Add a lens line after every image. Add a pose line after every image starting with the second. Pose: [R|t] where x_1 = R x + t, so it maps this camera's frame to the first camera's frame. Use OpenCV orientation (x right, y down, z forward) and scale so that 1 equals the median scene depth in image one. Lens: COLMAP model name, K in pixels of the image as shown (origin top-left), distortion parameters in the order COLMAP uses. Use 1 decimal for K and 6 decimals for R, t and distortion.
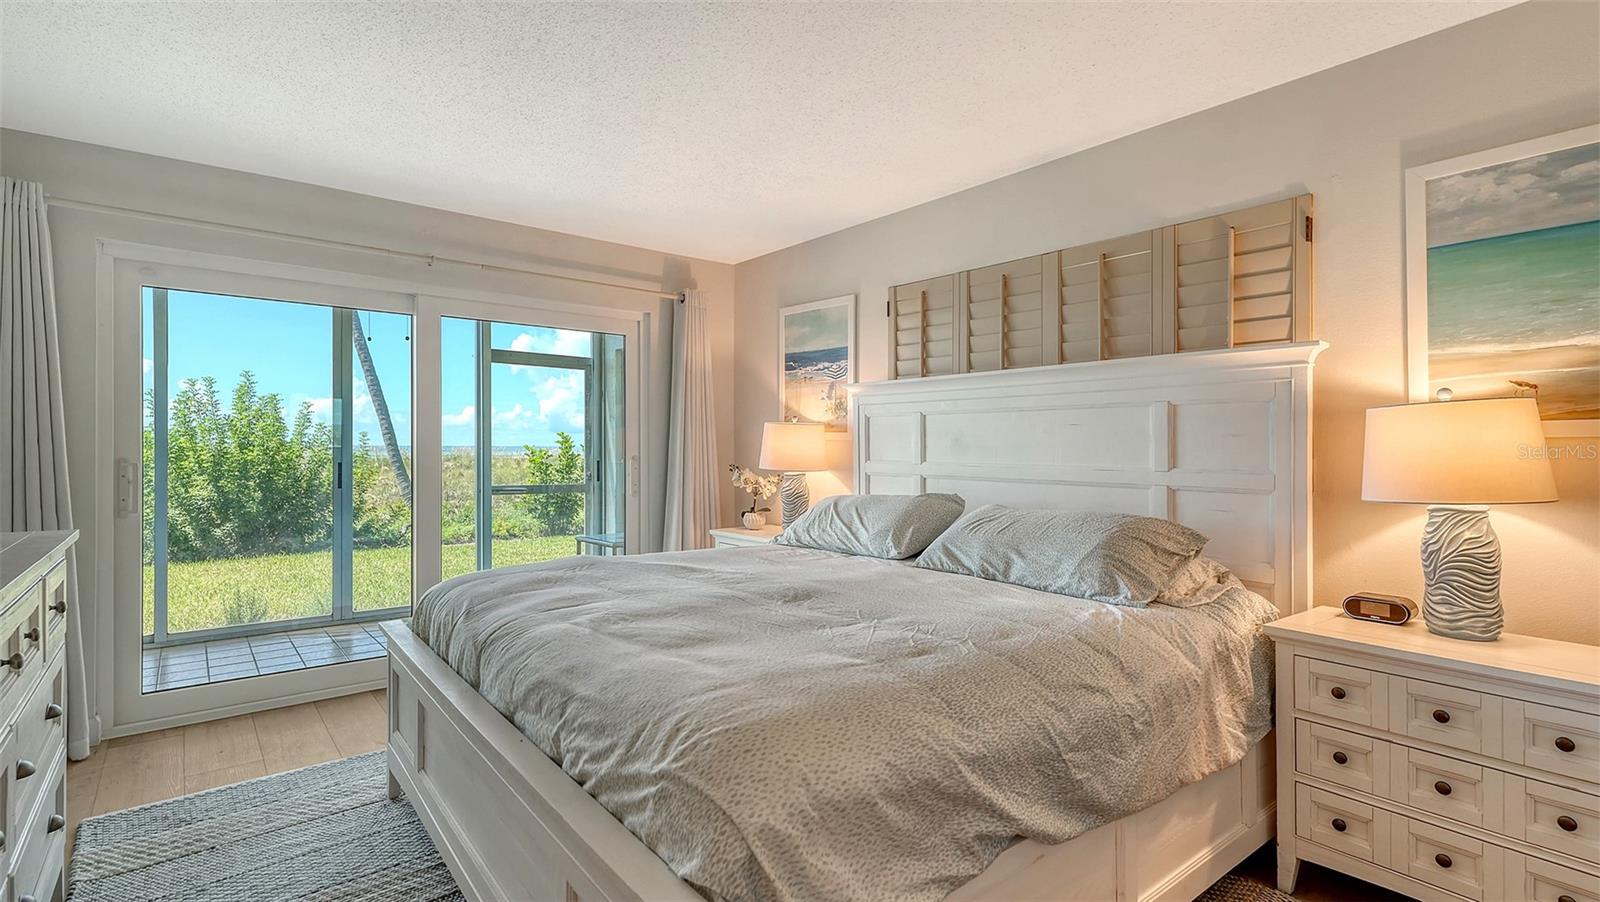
lens RADIAL K [[749.2, 0, 798.8], [0, 749.2, 452.2], [0, 0, 1]] dist [0.025454, -0.000322]
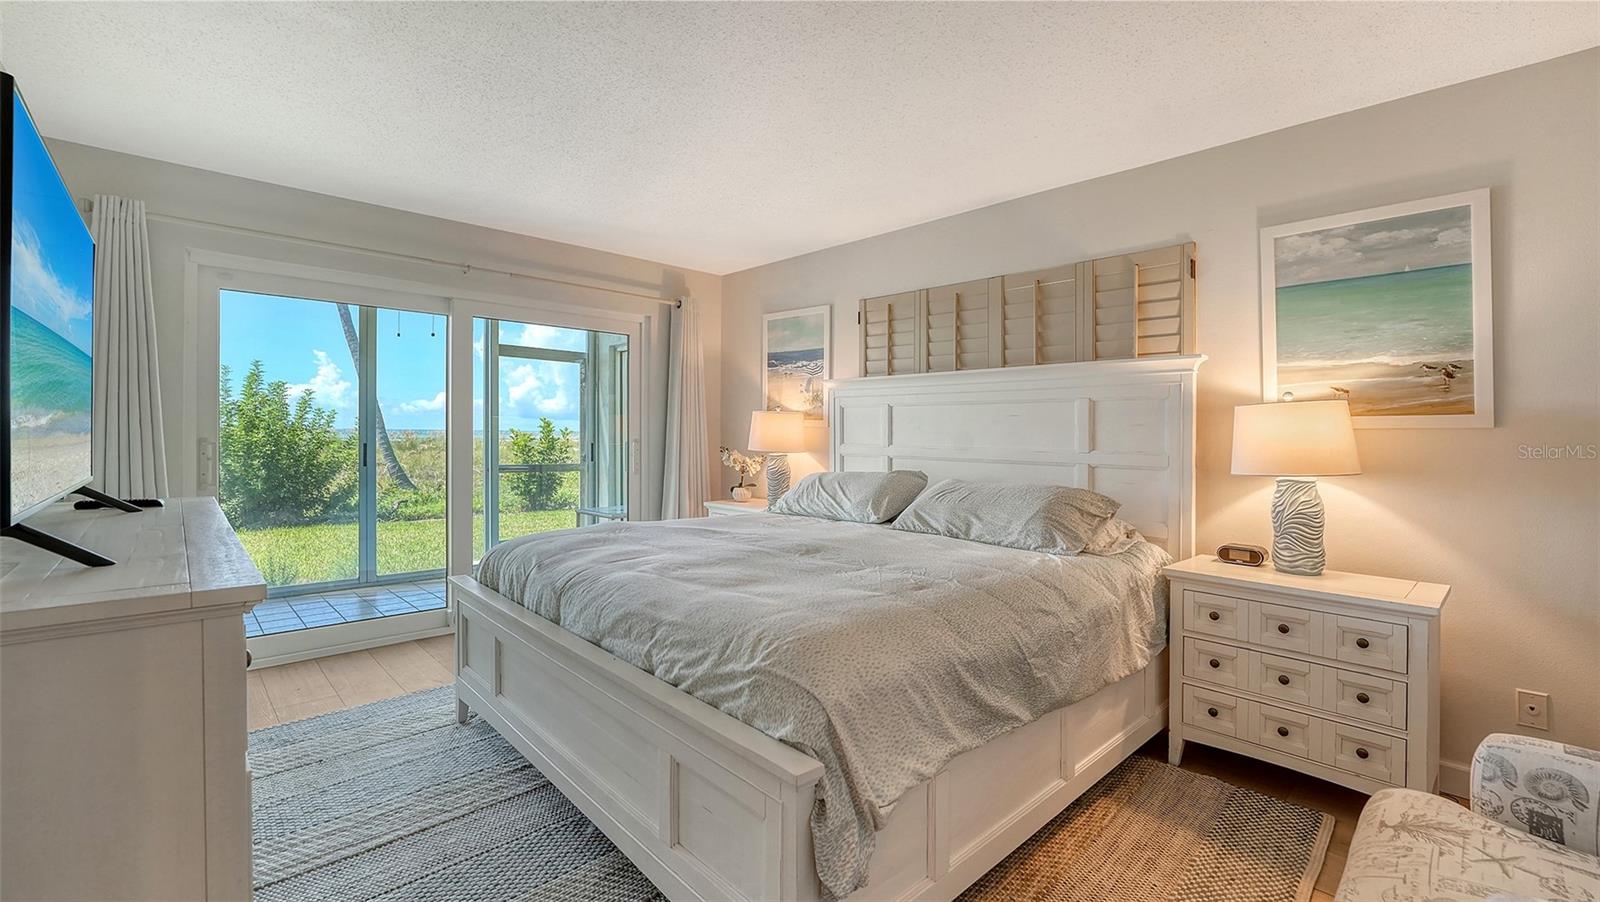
lens RADIAL K [[662.6, 0, 802.7], [0, 662.6, 437.3], [0, 0, 1]] dist [-0.000468, 0.000018]
pose [[0.997222, 0.005927, 0.074247, -0.083944], [-0.005933, 0.999982, -0.000137, 0.002236], [-0.074246, -0.000304, 0.997240, -0.092438]]
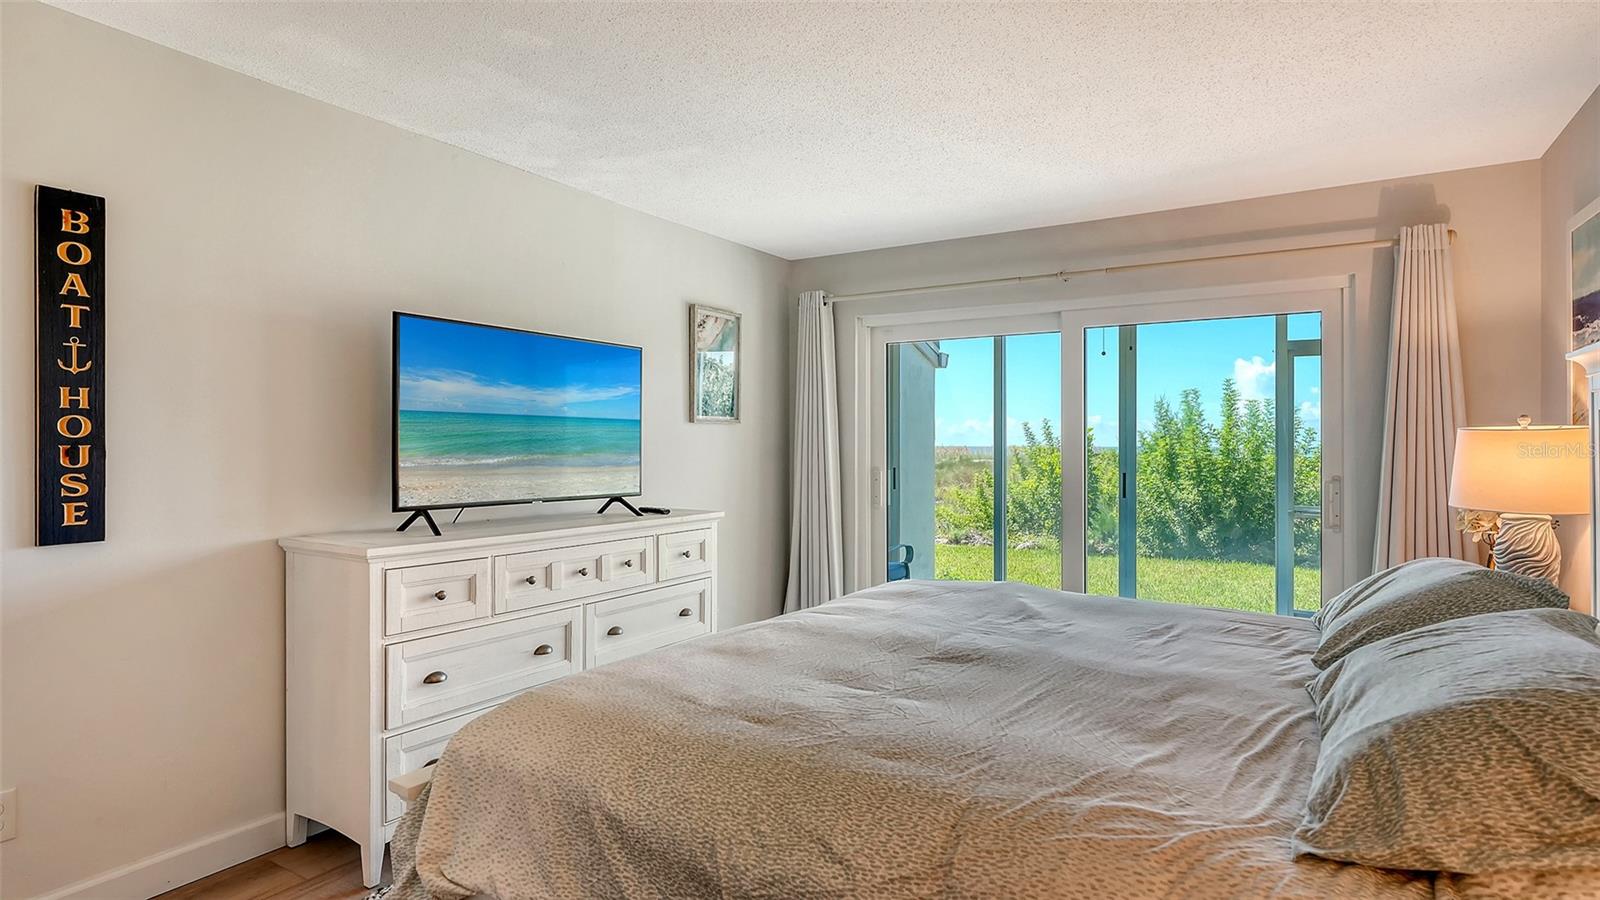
lens RADIAL K [[820.9, 0, 801.0], [0, 820.9, 449.3], [0, 0, 1]] dist [0.000208, 0.000079]
pose [[0.319369, 0.002833, -0.947626, 0.794765], [-0.011777, 0.999930, -0.000980, -0.029578], [0.947557, 0.011473, 0.319381, 0.561595]]
